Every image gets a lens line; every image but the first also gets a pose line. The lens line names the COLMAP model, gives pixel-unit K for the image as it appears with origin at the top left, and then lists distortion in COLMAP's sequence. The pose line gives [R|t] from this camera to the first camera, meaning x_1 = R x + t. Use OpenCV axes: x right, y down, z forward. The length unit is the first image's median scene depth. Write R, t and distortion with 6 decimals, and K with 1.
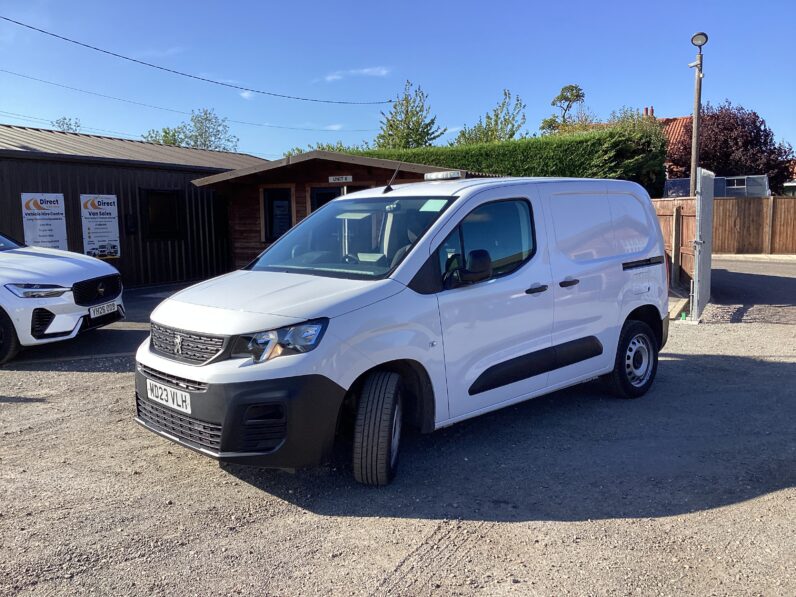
lens RADIAL K [[707.3, 0, 398.0], [0, 707.3, 298.5], [0, 0, 1]] dist [0.128932, -0.237521]
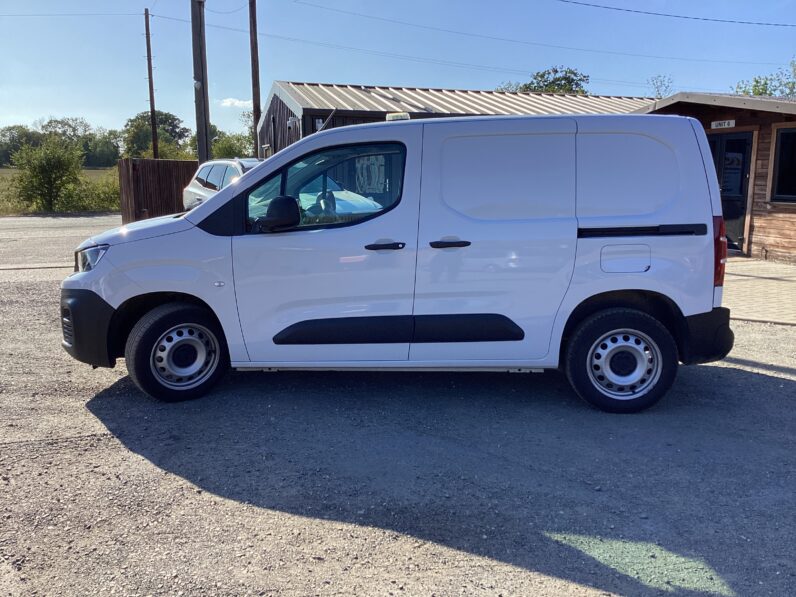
lens RADIAL K [[707.3, 0, 398.0], [0, 707.3, 298.5], [0, 0, 1]] dist [0.128932, -0.237521]
pose [[0.690127, 0.136781, -0.710644, 0.957265], [-0.094671, 0.990601, 0.098727, -0.042088], [0.717469, -0.000857, 0.696590, 0.456292]]
